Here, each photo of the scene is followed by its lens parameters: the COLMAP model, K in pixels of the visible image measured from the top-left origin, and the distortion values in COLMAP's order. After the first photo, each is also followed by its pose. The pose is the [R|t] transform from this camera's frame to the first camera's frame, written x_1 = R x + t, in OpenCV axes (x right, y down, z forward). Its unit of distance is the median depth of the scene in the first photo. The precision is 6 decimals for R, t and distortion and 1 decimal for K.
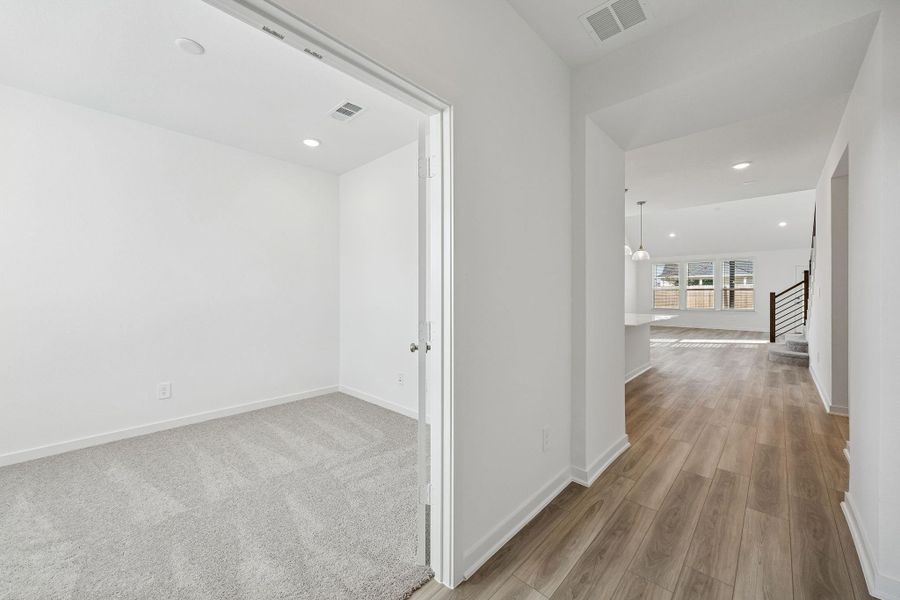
lens RADIAL K [[399.3, 0, 449.4], [0, 399.3, 292.9], [0, 0, 1]] dist [-0.018542, -0.000052]
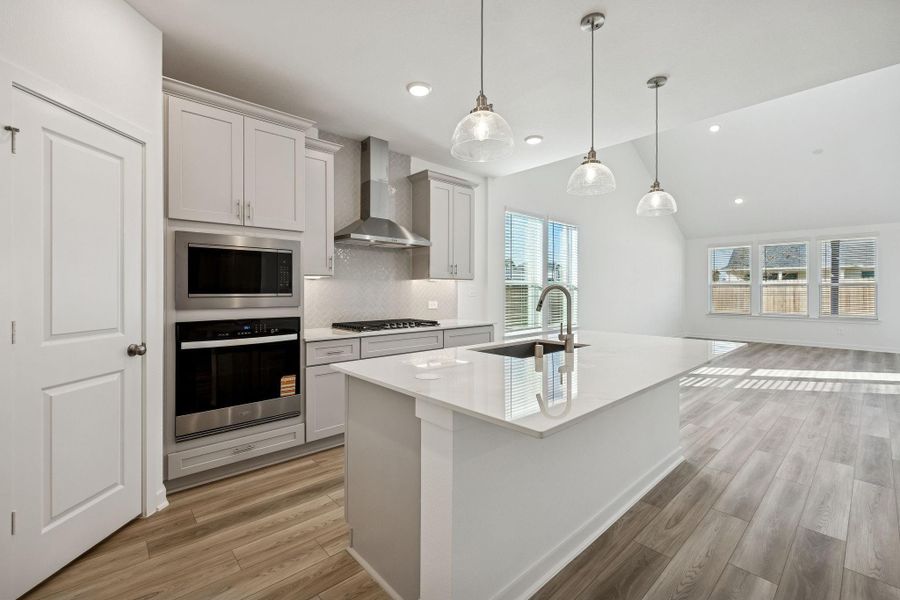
lens RADIAL K [[399.3, 0, 449.4], [0, 399.3, 292.9], [0, 0, 1]] dist [-0.018542, -0.000052]
pose [[0.992295, 0.006468, -0.123730, 0.146462], [-0.004736, 0.999887, 0.014284, -0.003224], [0.123808, -0.013588, 0.992213, 0.258083]]
